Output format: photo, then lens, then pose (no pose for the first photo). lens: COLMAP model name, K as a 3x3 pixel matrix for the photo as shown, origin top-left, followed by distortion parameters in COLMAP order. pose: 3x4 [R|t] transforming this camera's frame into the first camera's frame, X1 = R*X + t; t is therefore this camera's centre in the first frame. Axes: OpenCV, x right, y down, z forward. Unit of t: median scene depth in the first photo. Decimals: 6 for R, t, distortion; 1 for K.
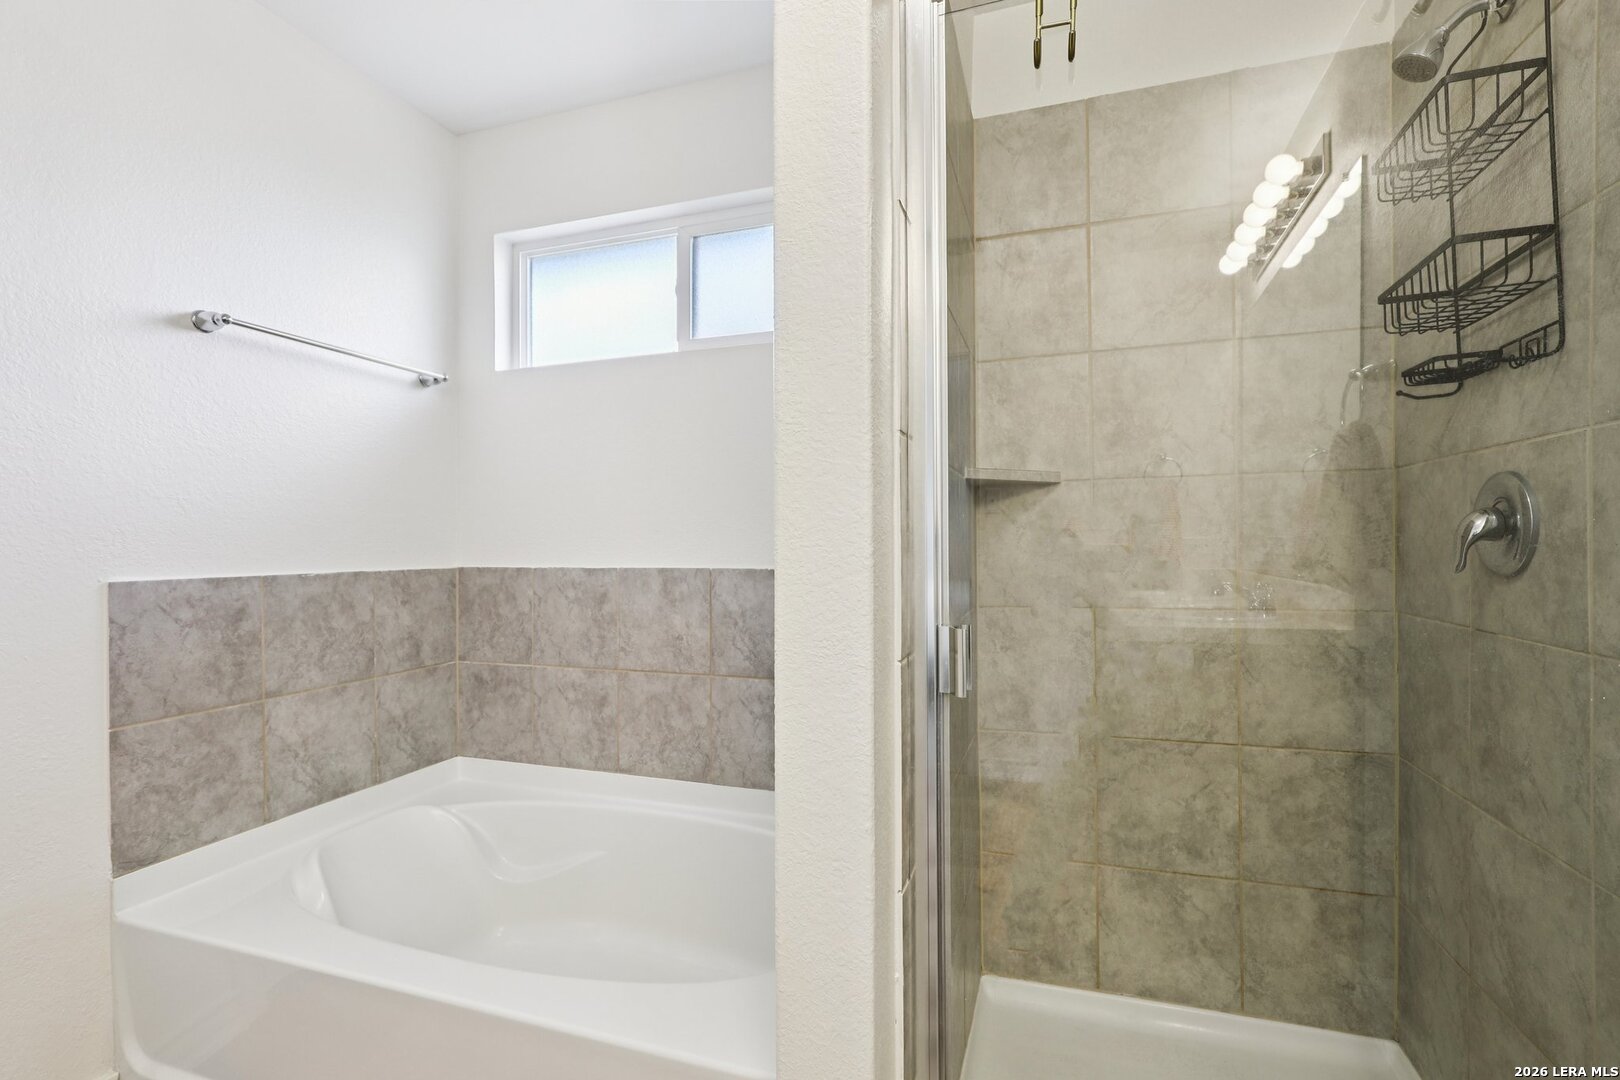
lens RADIAL K [[750.3, 0, 879.9], [0, 750.3, 532.4], [0, 0, 1]] dist [-0.028562, 0.004515]
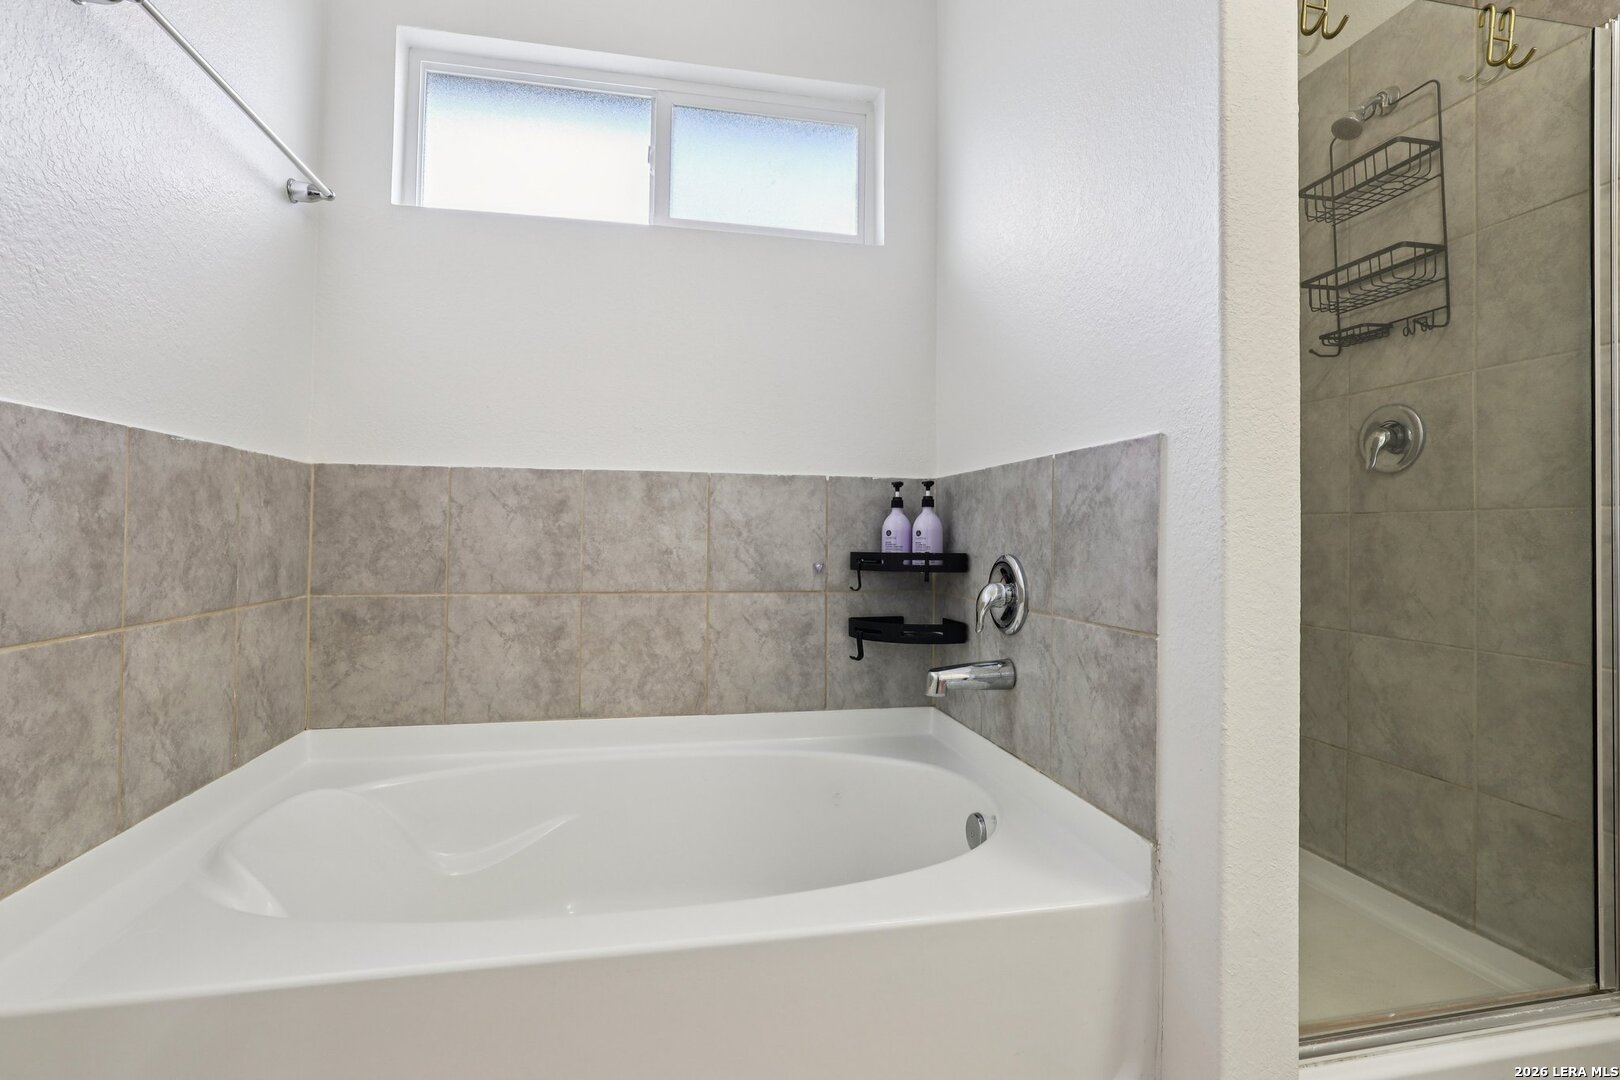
lens RADIAL K [[750.3, 0, 810.2], [0, 750.3, 529.2], [0, 0, 1]] dist [-0.028562, 0.004515]
pose [[0.866507, 0.019648, 0.498778, -0.564105], [-0.012763, 0.999770, -0.017210, 0.128873], [-0.499001, 0.008546, 0.866559, 0.162009]]
